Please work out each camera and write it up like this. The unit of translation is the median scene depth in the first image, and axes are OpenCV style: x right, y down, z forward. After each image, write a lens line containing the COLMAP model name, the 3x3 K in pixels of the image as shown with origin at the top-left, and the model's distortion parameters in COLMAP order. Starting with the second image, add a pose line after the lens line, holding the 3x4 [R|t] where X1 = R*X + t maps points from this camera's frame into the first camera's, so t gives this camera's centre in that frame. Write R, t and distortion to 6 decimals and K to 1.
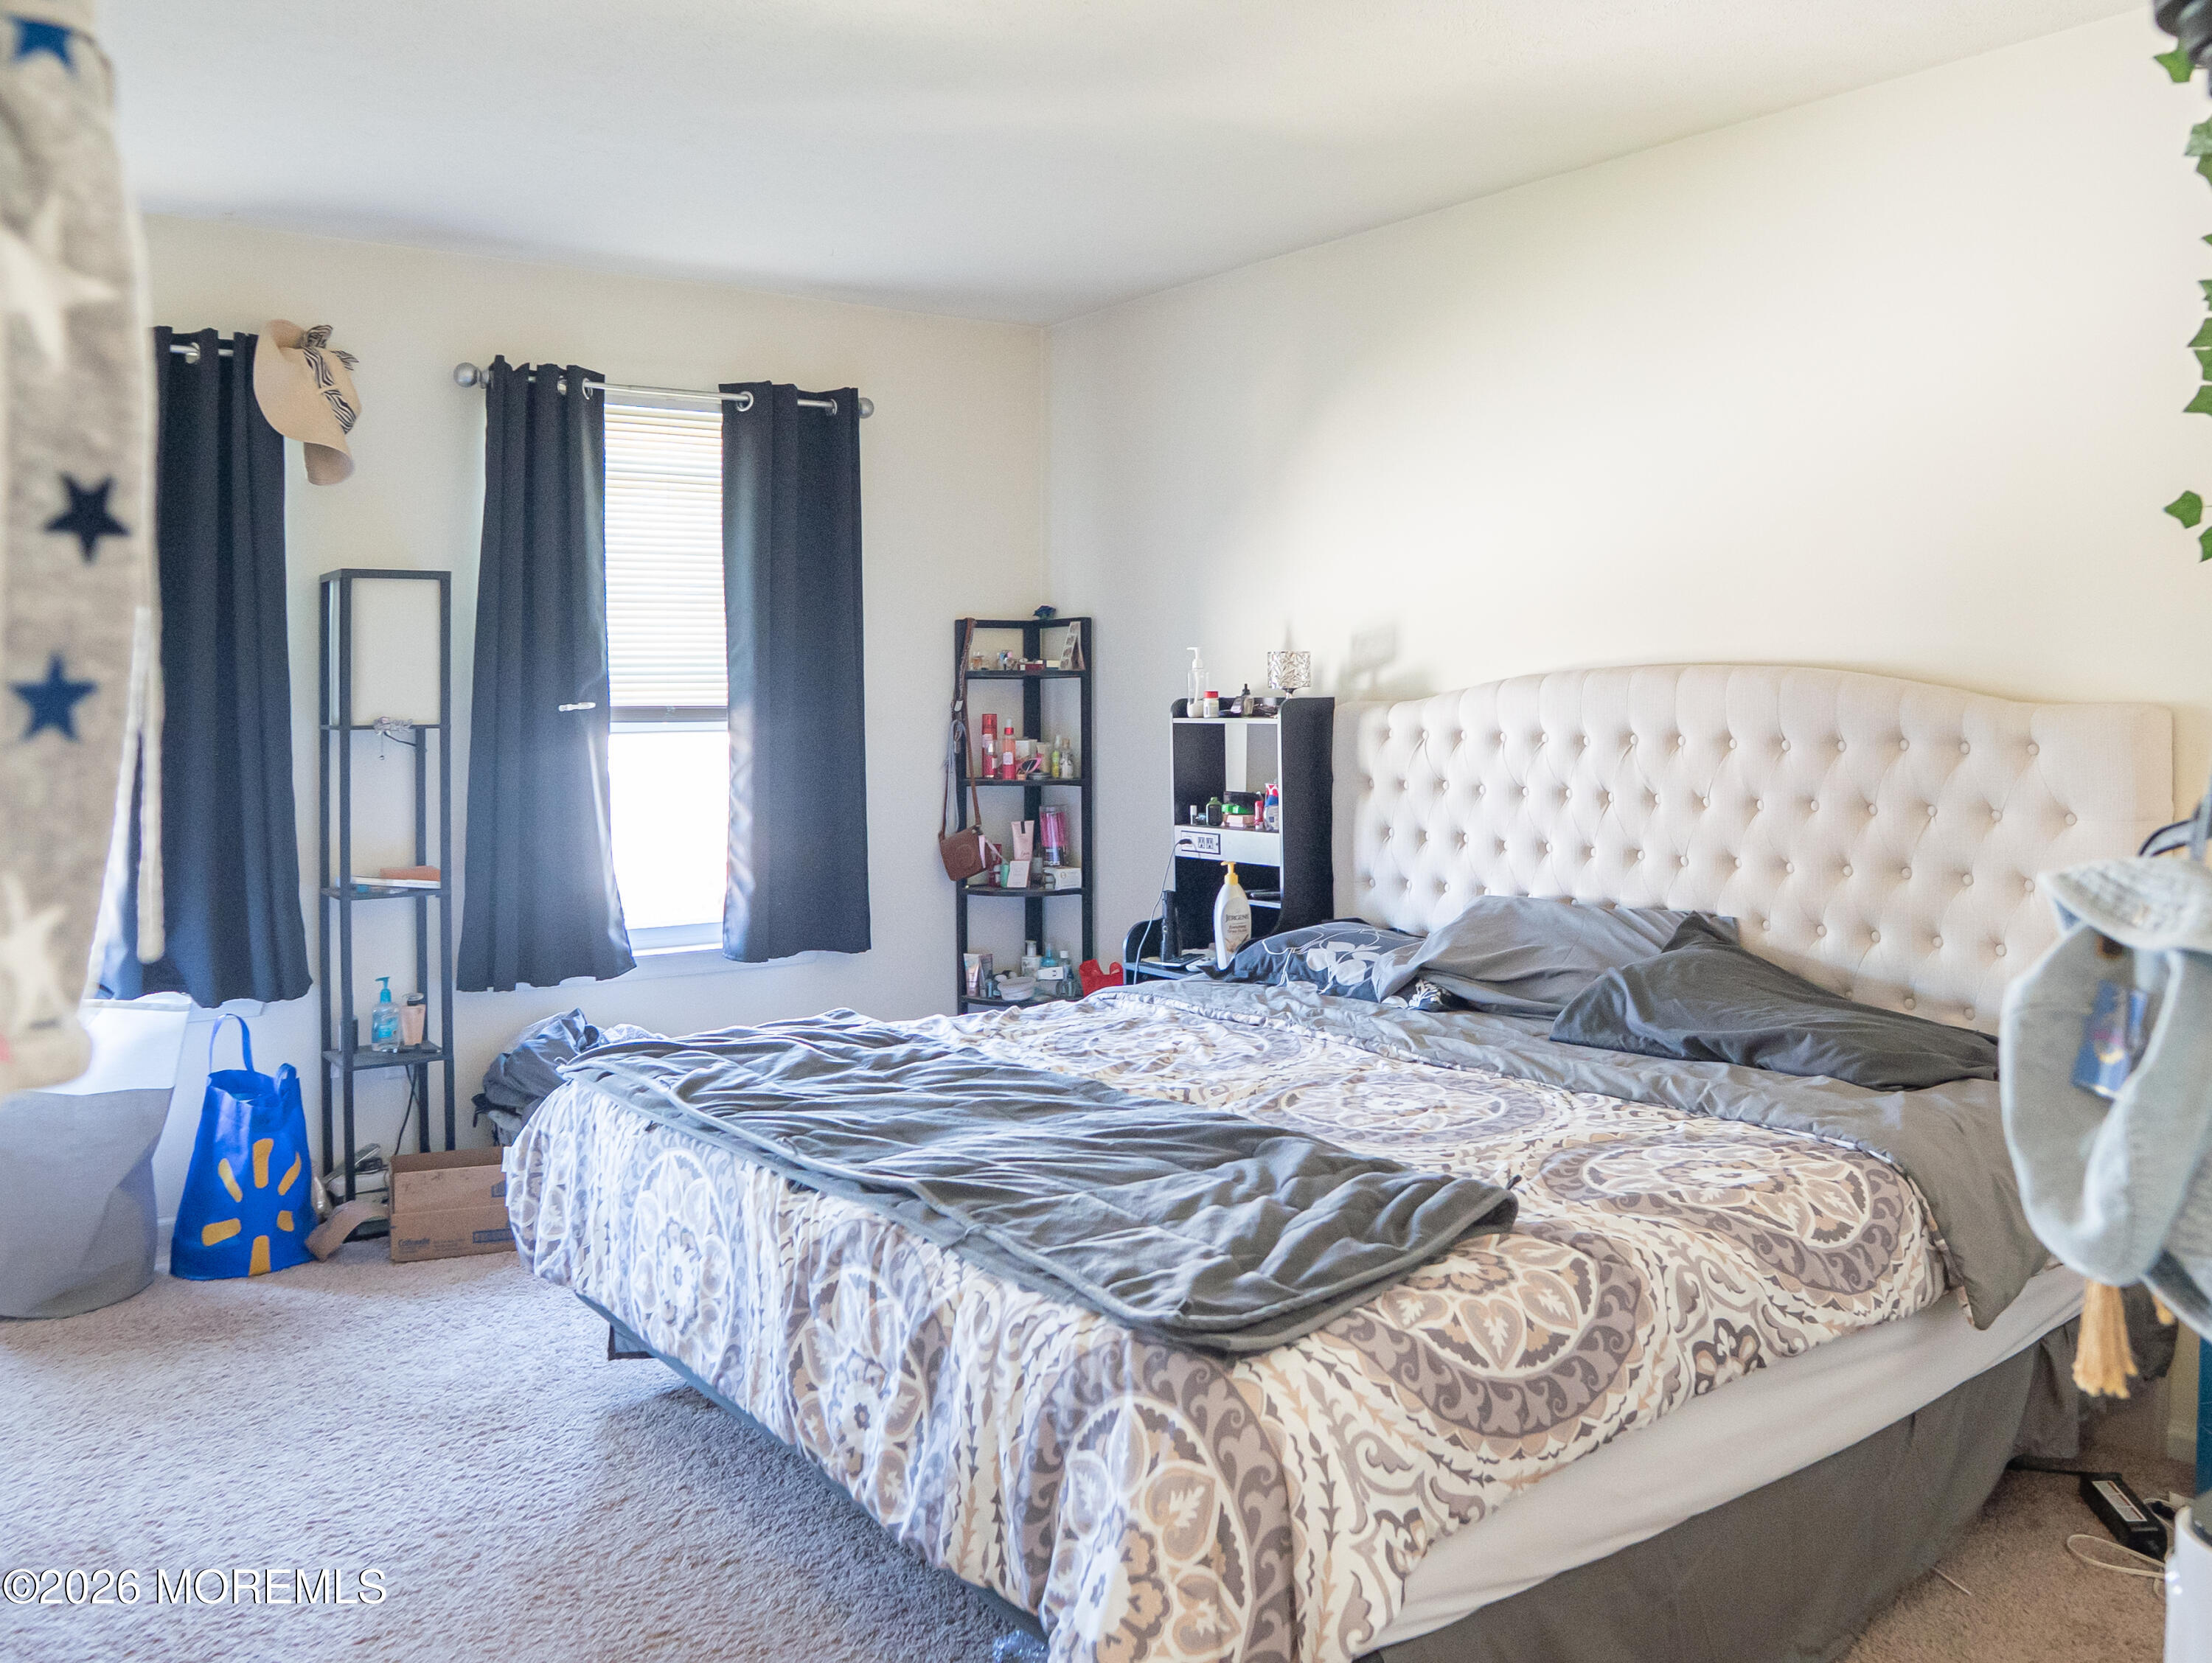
lens RADIAL K [[1831.1, 0, 1059.9], [0, 1831.1, 835.6], [0, 0, 1]] dist [-0.069554, 0.068926]
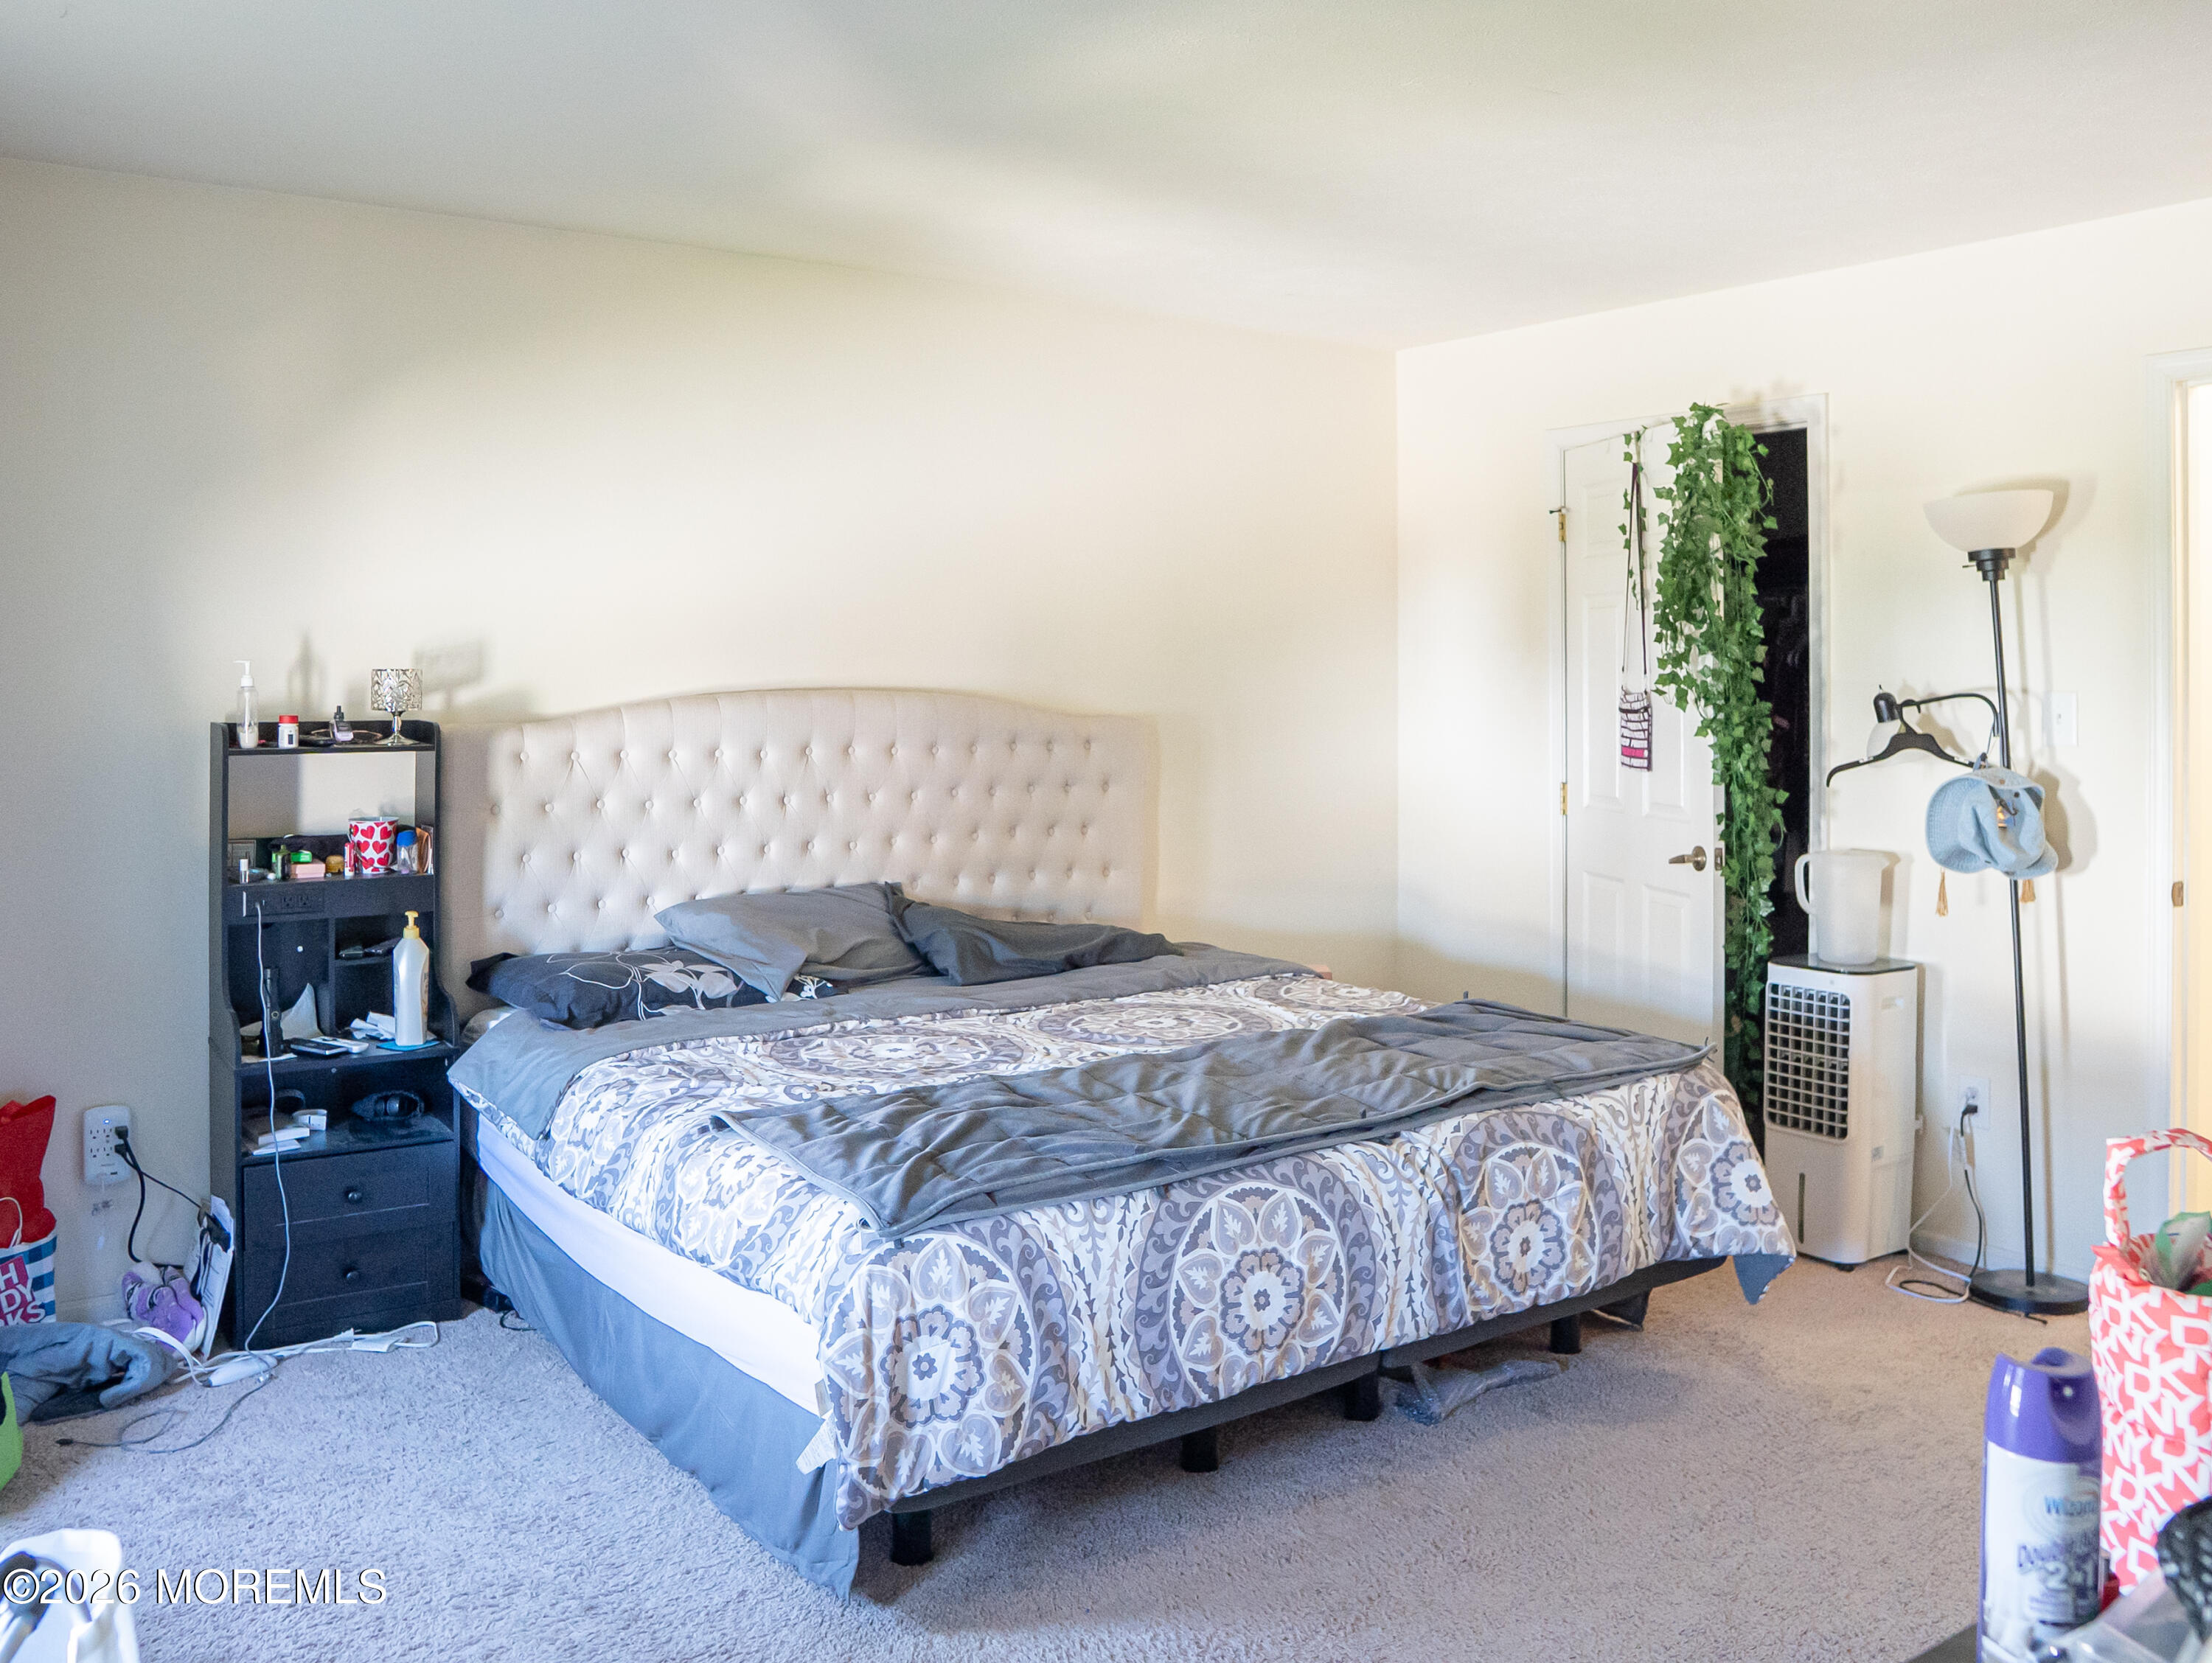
lens RADIAL K [[1853.1, 0, 1101.3], [0, 1853.1, 876.8], [0, 0, 1]] dist [-0.066810, 0.055700]
pose [[-0.012595, -0.095350, 0.995364, -0.960950], [0.076064, 0.992467, 0.096035, -0.075246], [-0.997023, 0.076921, -0.005247, 0.840664]]
